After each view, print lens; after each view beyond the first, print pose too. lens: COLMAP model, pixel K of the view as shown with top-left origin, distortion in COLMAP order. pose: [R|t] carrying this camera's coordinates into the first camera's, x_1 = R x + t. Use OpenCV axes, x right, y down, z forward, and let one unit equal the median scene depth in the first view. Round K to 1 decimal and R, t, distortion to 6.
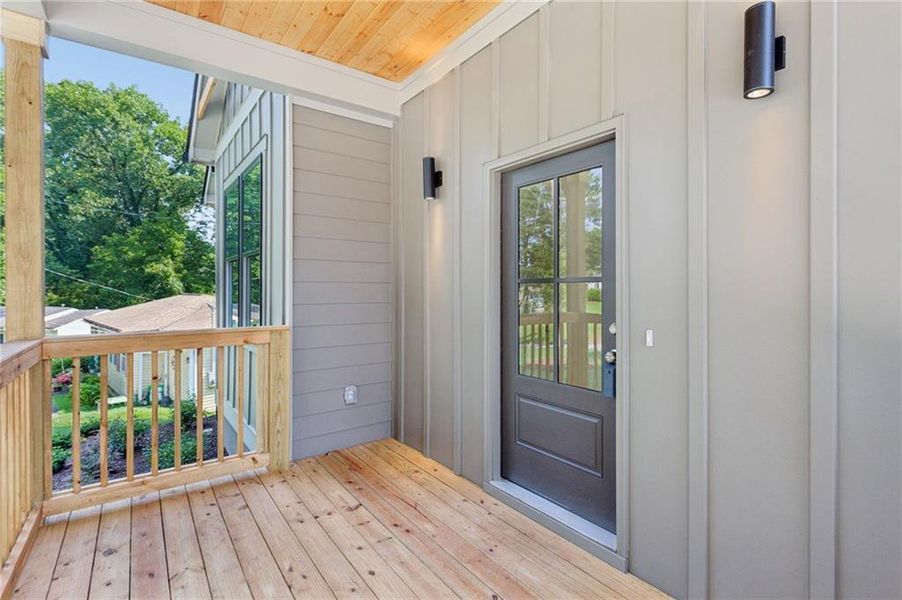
lens RADIAL K [[427.4, 0, 451.6], [0, 427.4, 297.1], [0, 0, 1]] dist [0.001333, 0.000059]
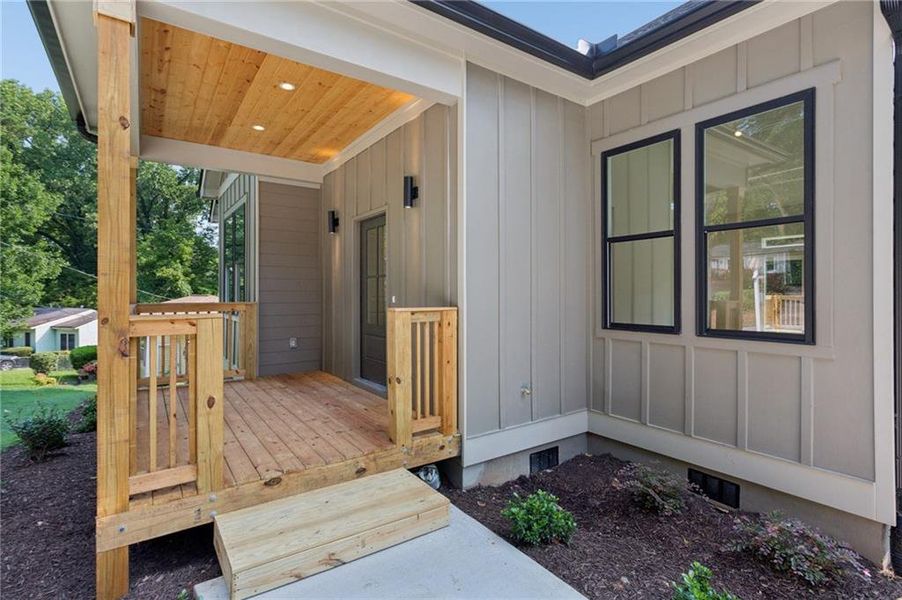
lens RADIAL K [[439.1, 0, 454.6], [0, 439.1, 301.0], [0, 0, 1]] dist [-0.001290, -0.000395]
pose [[0.999850, -0.000890, -0.017283, 0.051462], [0.000870, 0.999999, -0.001186, 0.006604], [0.017284, 0.001170, 0.999850, -0.089163]]
